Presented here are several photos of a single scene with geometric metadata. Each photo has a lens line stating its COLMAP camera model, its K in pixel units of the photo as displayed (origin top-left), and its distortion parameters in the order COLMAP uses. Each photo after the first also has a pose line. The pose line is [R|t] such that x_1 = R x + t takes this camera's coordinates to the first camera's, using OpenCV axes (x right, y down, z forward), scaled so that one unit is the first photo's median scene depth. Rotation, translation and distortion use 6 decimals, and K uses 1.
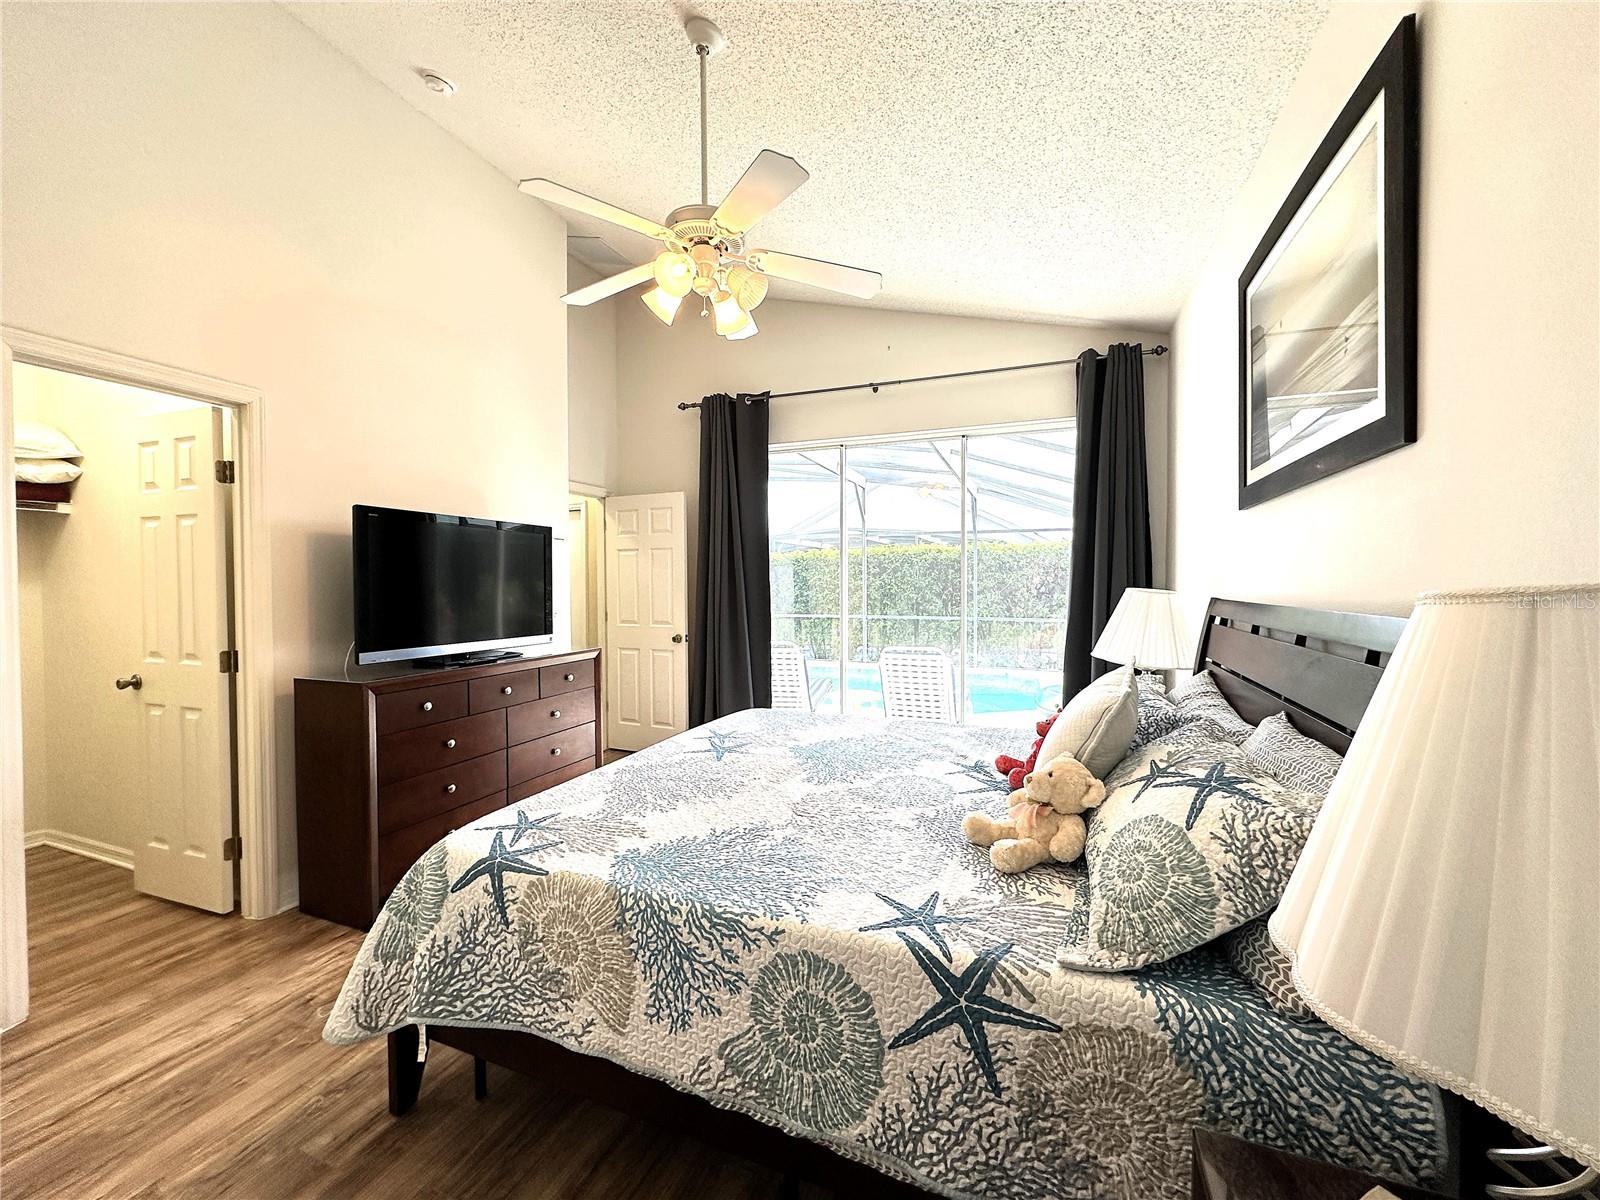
lens RADIAL K [[638.2, 0, 799.0], [0, 638.2, 597.5], [0, 0, 1]] dist [-0.003315, 0.000370]
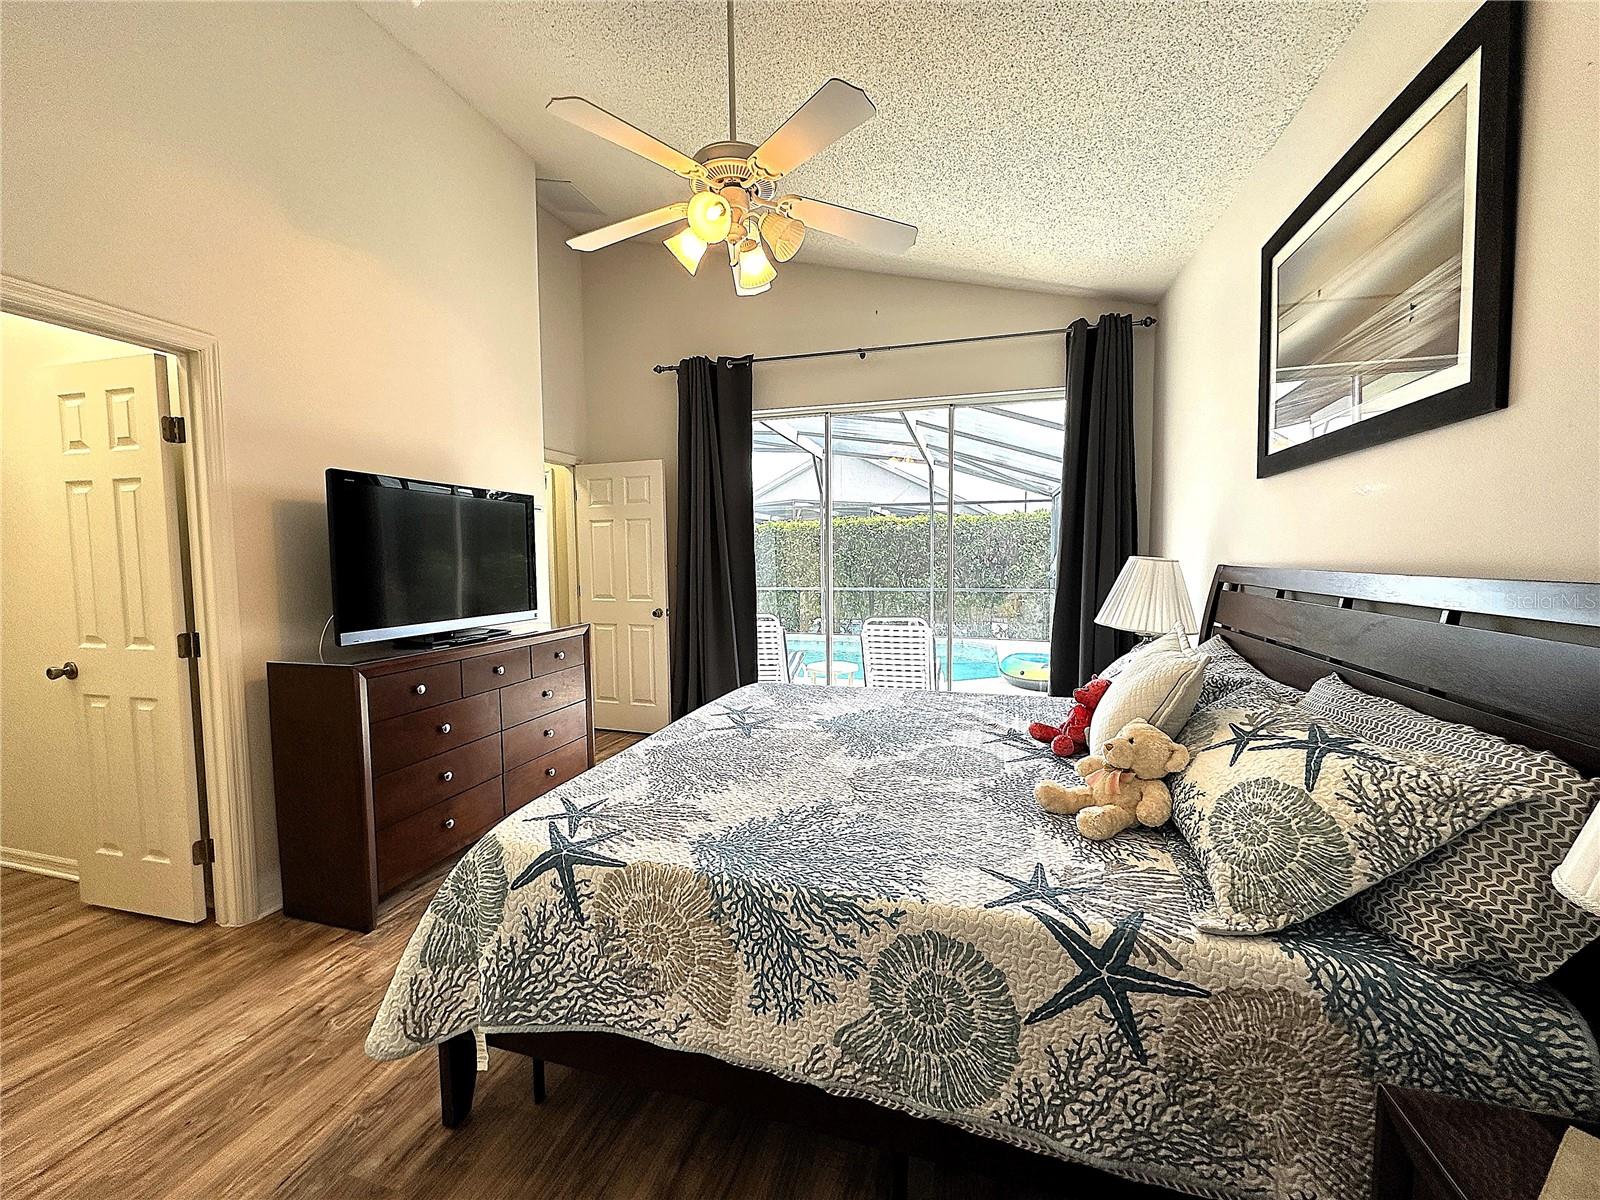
lens RADIAL K [[638.2, 0, 799.0], [0, 638.2, 597.5], [0, 0, 1]] dist [-0.003315, 0.000370]
pose [[0.995540, -0.012484, 0.093507, -0.261706], [0.008533, 0.999059, 0.042535, 0.007282], [-0.093950, -0.041547, 0.994710, 0.078140]]
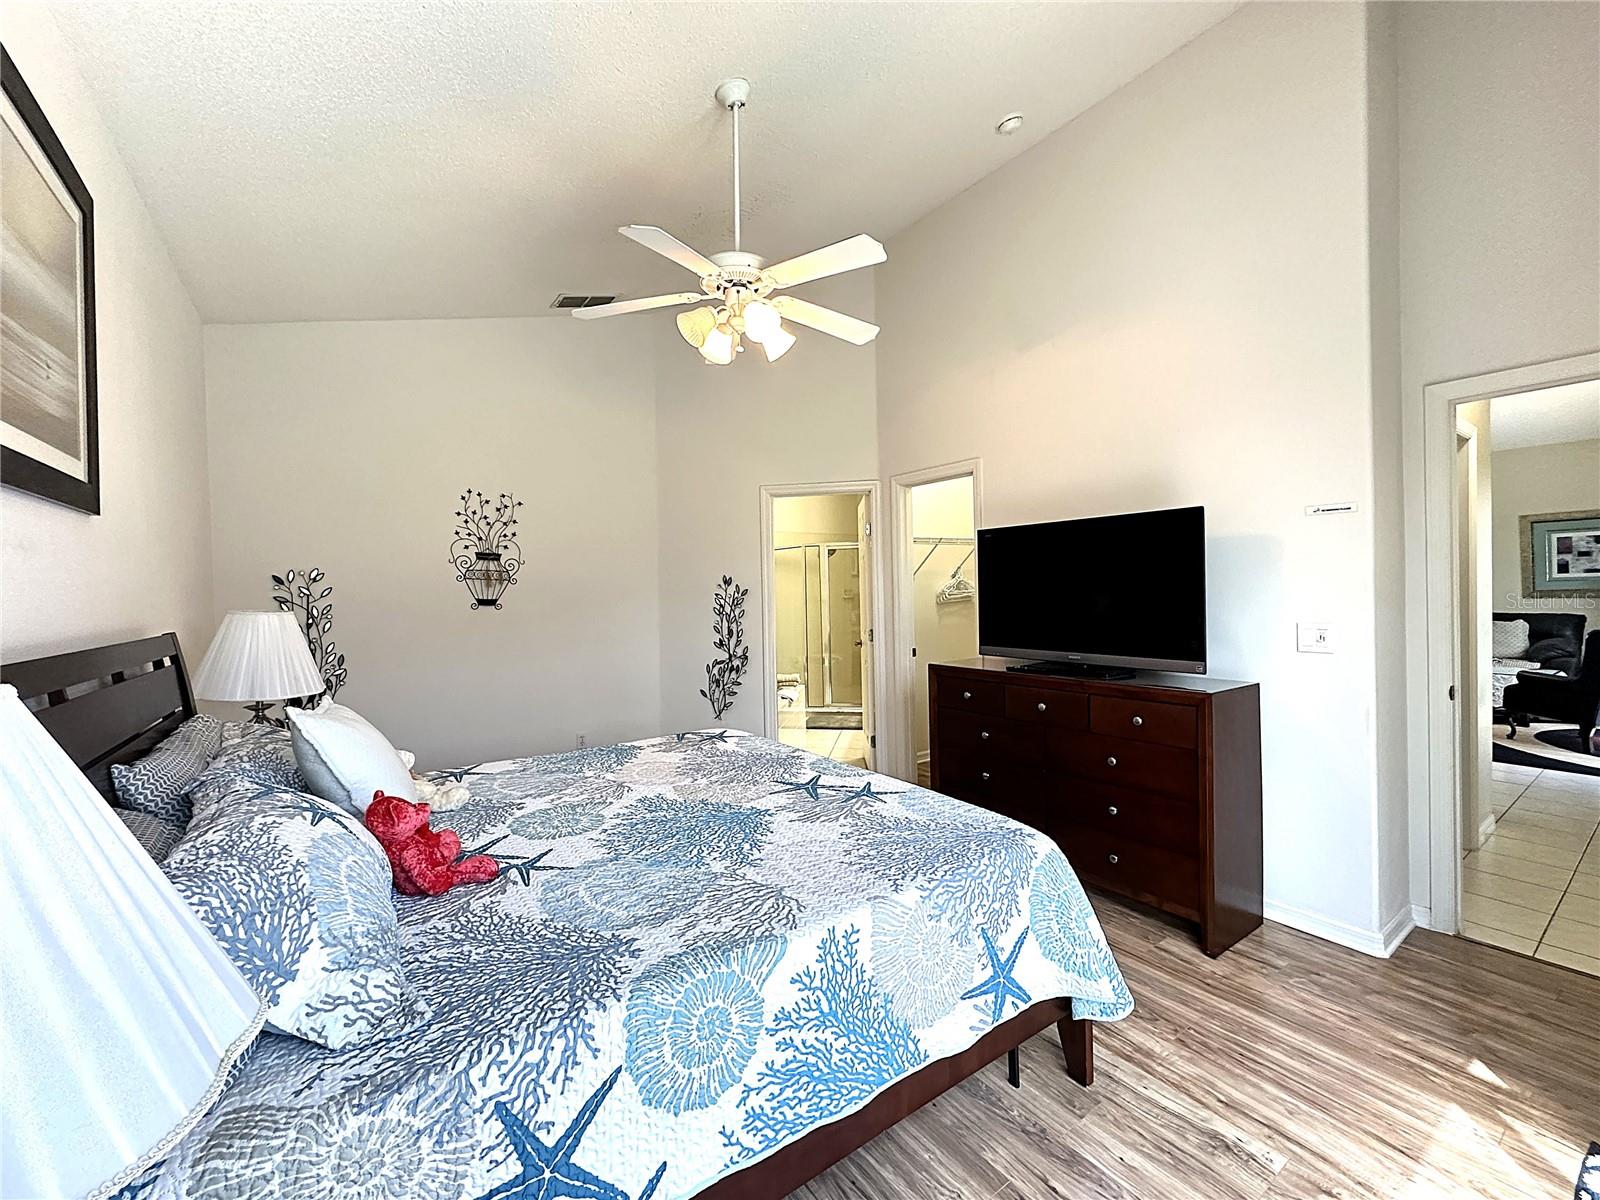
lens RADIAL K [[653.1, 0, 798.4], [0, 653.1, 597.0], [0, 0, 1]] dist [-0.002514, 0.000155]
pose [[-0.544189, 0.022636, -0.838657, 0.955325], [0.009815, 0.999739, 0.020615, -0.067281], [0.838905, 0.002987, -0.544270, 2.183200]]
